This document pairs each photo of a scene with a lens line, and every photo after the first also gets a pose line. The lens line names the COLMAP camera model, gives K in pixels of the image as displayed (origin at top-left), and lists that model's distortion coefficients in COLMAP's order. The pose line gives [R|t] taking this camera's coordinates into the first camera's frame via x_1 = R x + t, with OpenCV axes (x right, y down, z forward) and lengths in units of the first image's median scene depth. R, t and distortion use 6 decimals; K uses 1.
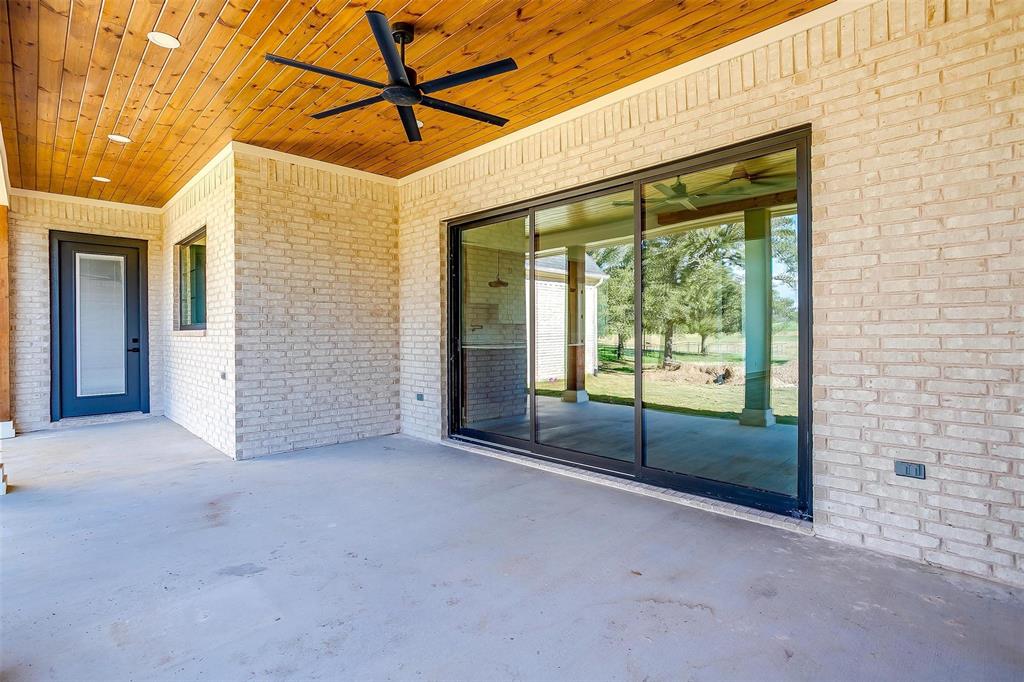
lens RADIAL K [[501.7, 0, 510.6], [0, 501.7, 336.7], [0, 0, 1]] dist [-0.004036, 0.004303]
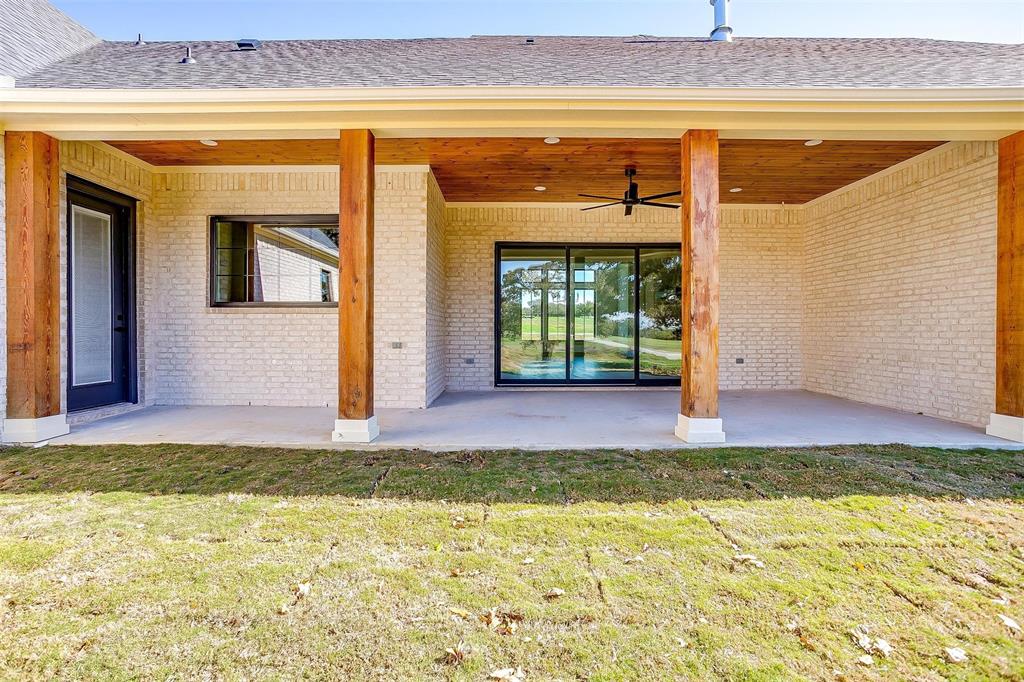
lens RADIAL K [[501.7, 0, 508.3], [0, 501.7, 338.2], [0, 0, 1]] dist [-0.004036, 0.004303]
pose [[0.686560, -0.002264, 0.727070, -1.321012], [0.002599, 0.999996, 0.000660, 0.061349], [-0.727069, 0.001437, 0.686563, -0.056950]]
